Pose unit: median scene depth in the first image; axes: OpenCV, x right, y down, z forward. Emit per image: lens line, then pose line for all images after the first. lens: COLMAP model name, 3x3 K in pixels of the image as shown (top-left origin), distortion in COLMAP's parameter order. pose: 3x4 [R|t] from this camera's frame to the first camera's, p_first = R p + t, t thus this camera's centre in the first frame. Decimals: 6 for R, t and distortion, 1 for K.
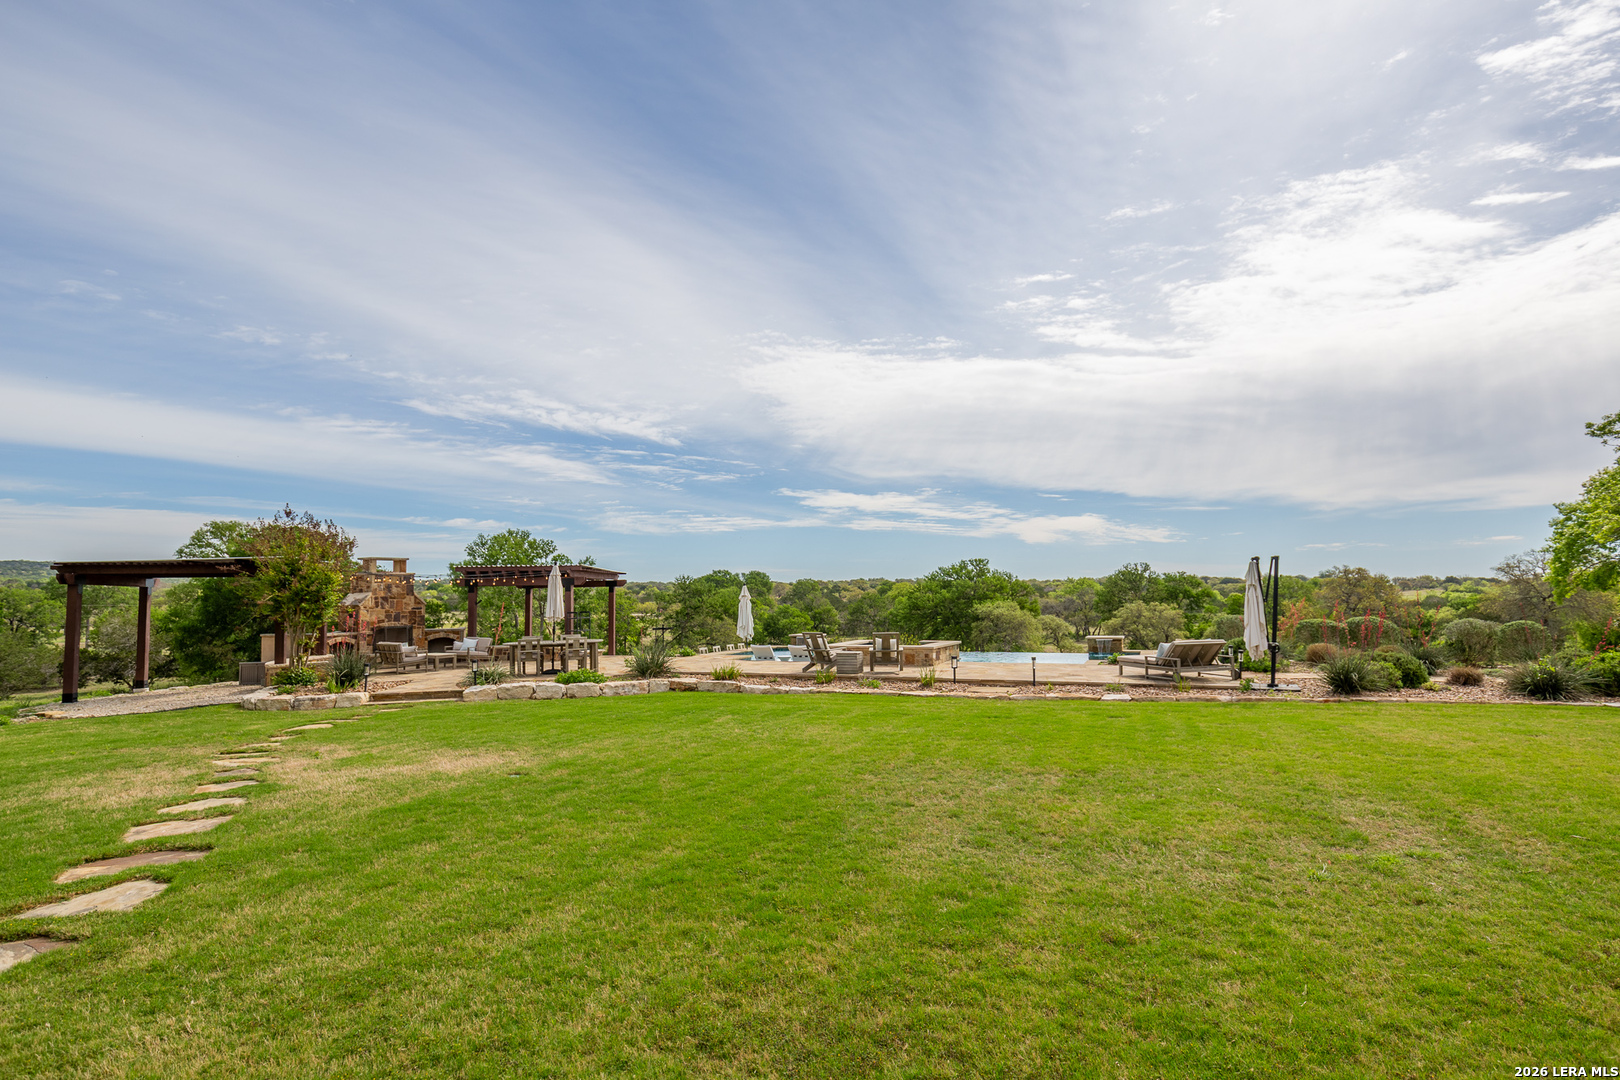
lens RADIAL K [[826.8, 0, 810.0], [0, 826.8, 540.0], [0, 0, 1]] dist [0.000837, 0.000119]
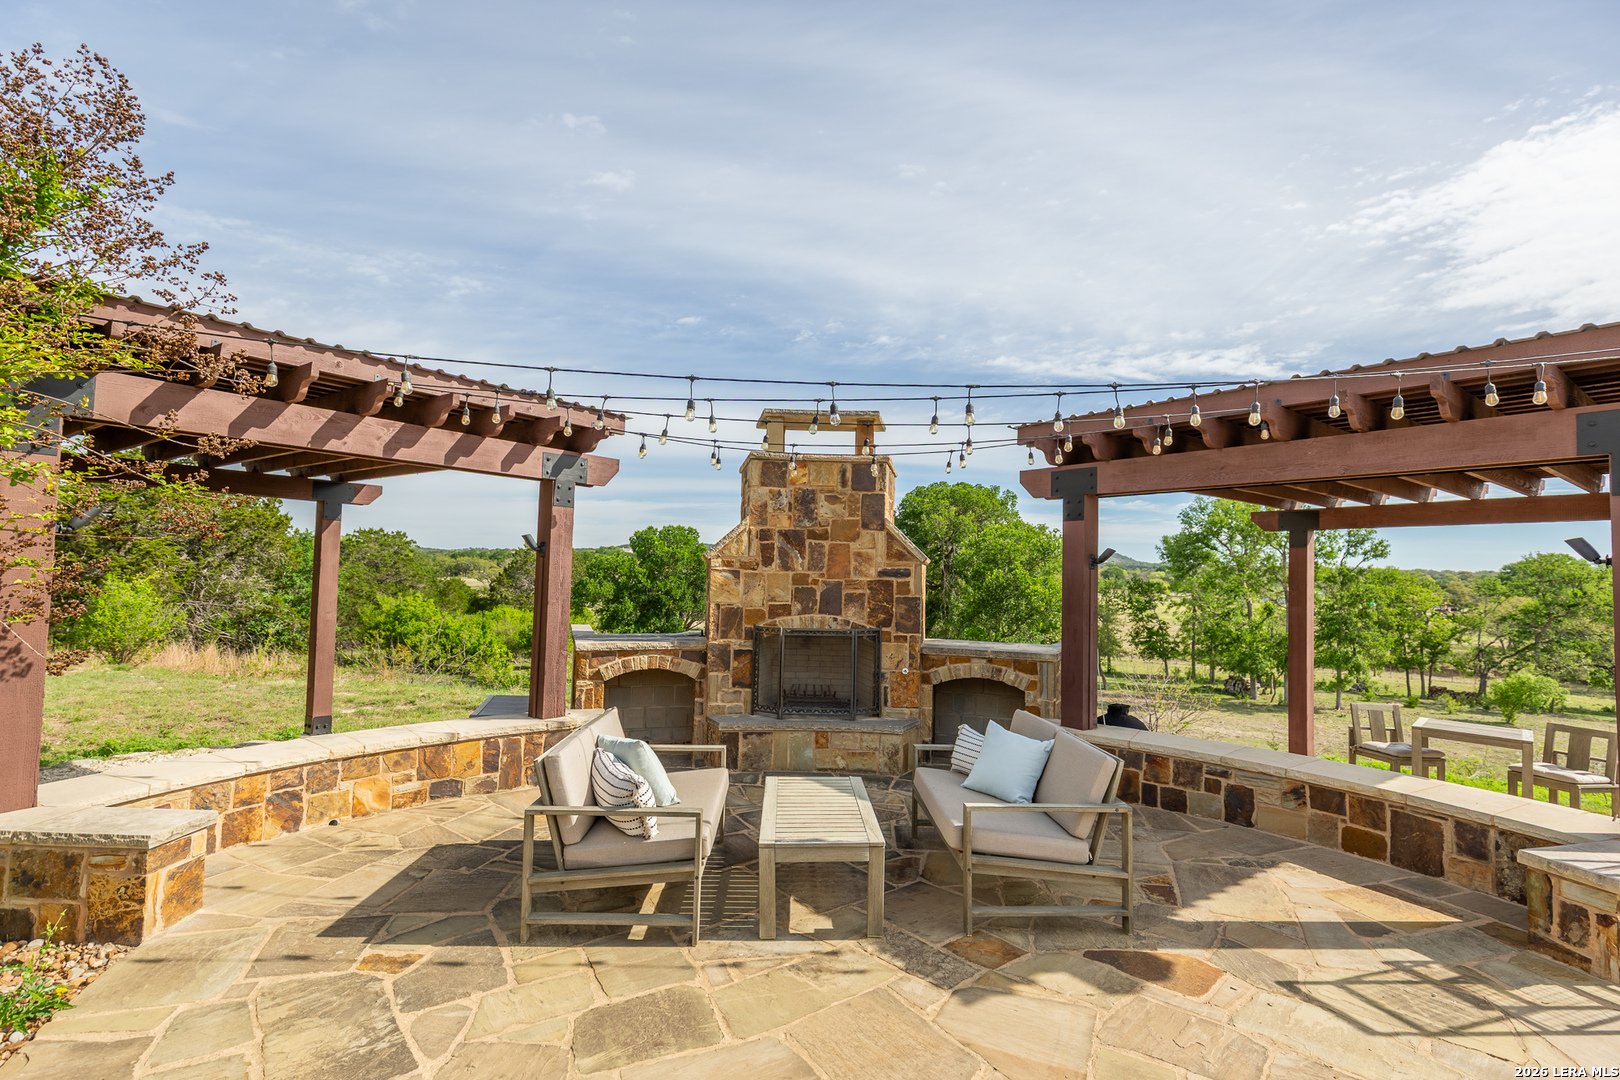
lens RADIAL K [[729.6, 0, 812.1], [0, 729.6, 542.2], [0, 0, 1]] dist [0.008258, -0.003362]
pose [[0.639221, -0.004794, -0.769008, -0.246696], [0.019578, 0.999758, 0.010042, 0.057627], [0.768774, -0.021474, 0.639160, 0.683381]]
